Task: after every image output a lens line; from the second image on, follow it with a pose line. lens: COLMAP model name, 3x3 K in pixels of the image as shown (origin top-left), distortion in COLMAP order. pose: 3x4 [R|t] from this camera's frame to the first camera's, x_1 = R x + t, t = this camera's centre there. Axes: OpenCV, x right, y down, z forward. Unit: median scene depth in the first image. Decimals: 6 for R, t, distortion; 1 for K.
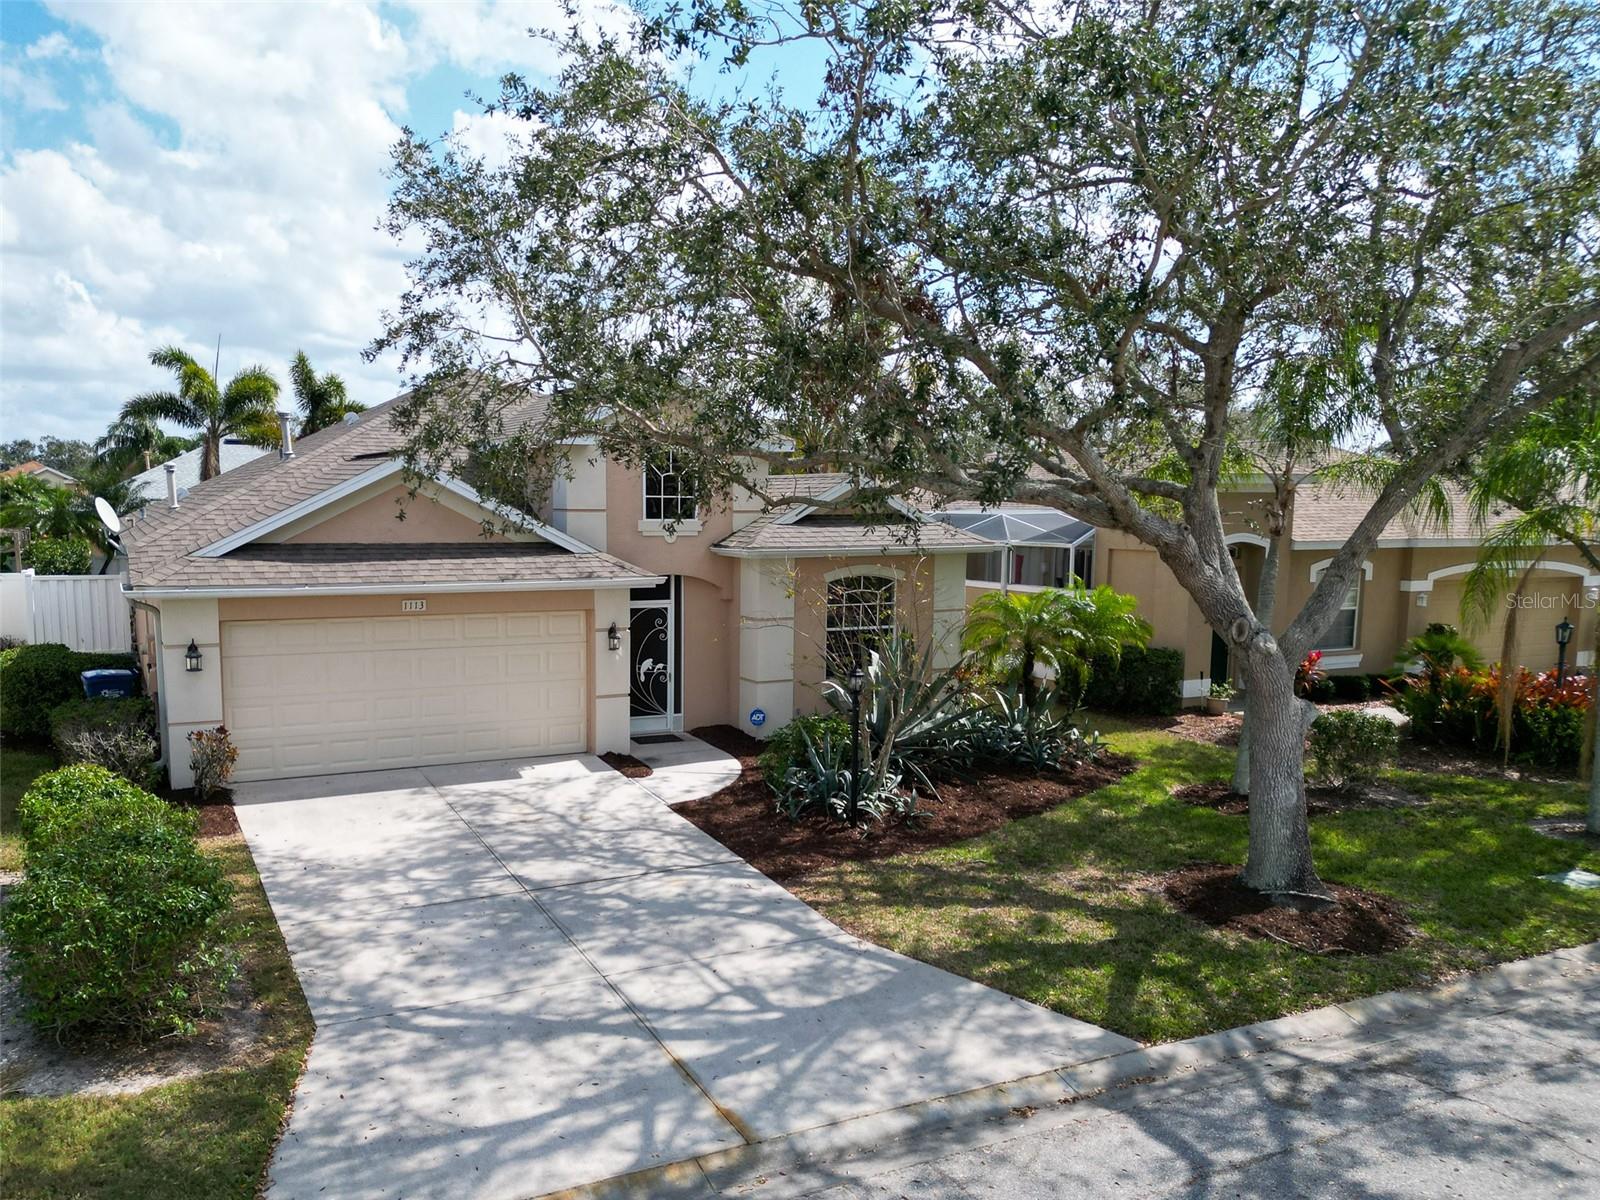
lens RADIAL K [[1241.1, 0, 710.6], [0, 1241.1, 662.0], [0, 0, 1]] dist [0.117415, -0.206770]
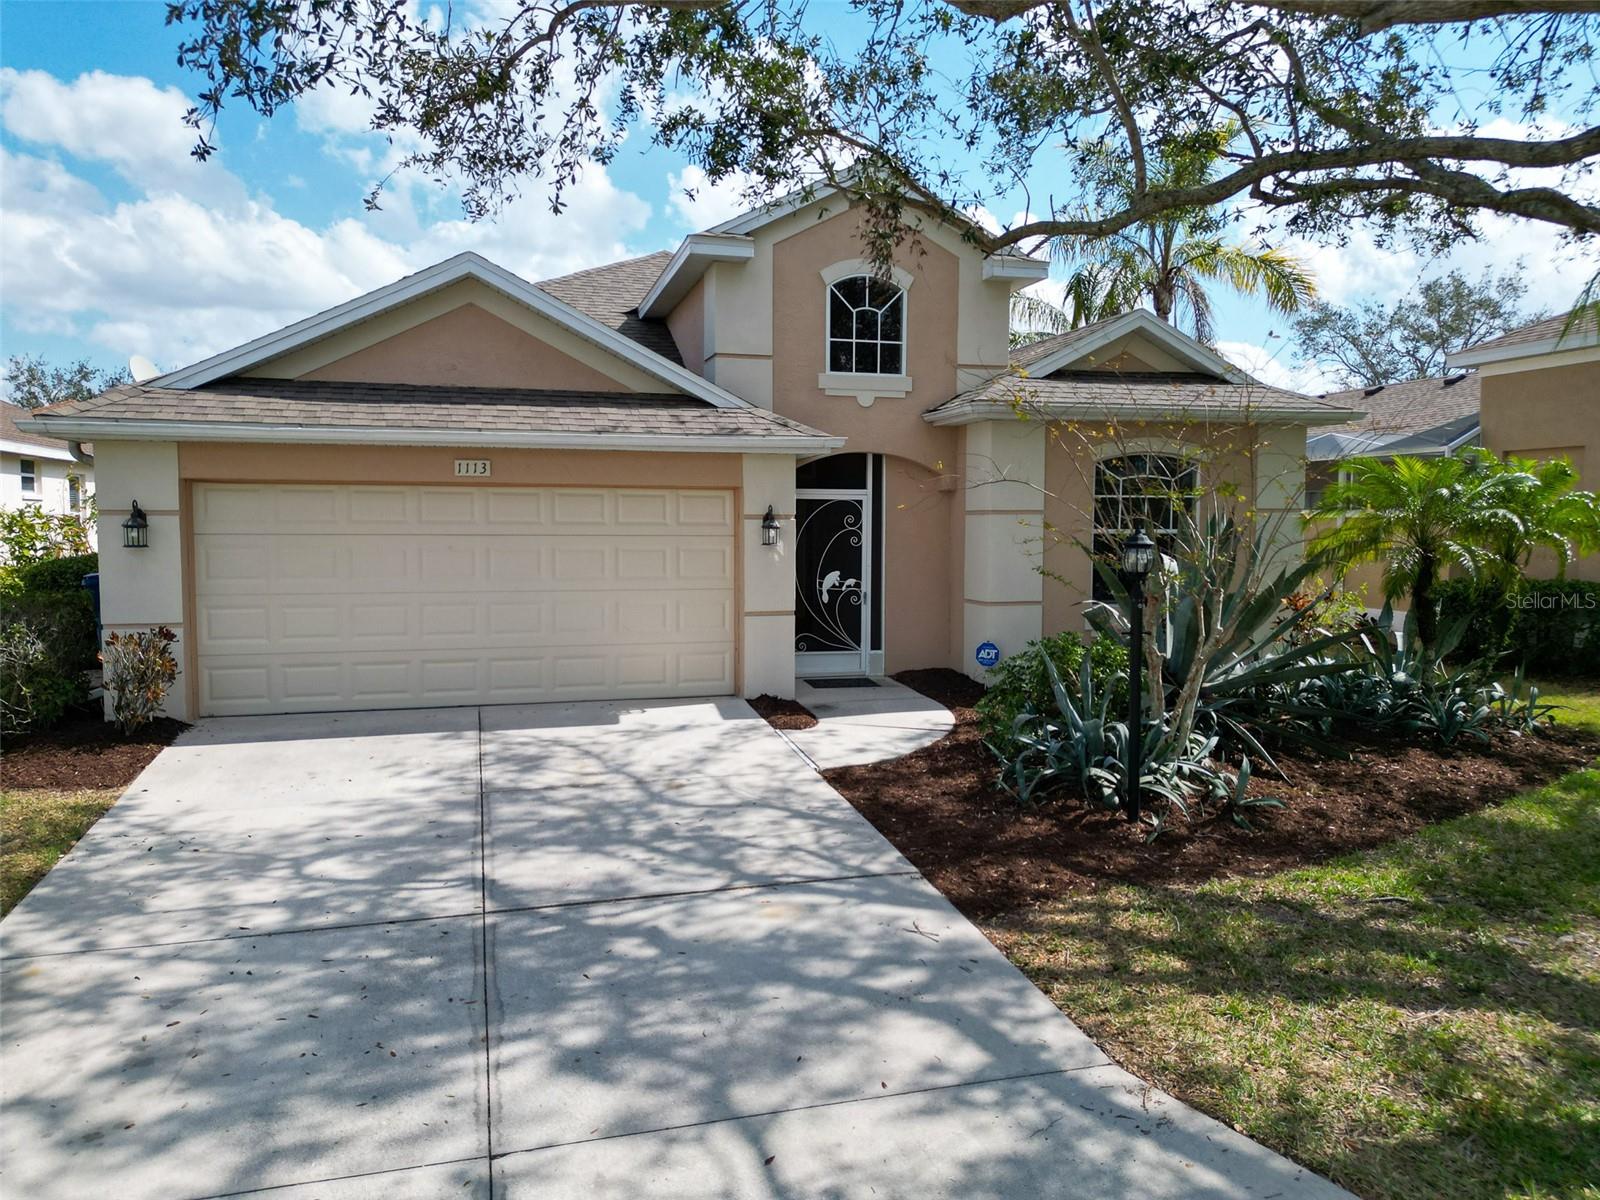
lens RADIAL K [[1118.7, 0, 796.1], [0, 1118.7, 594.3], [0, 0, 1]] dist [0.101213, -0.134484]
pose [[0.983654, 0.007791, -0.179899, 0.061005], [-0.019395, 0.997836, -0.062834, 0.071255], [0.179020, 0.065296, 0.981676, 0.502652]]
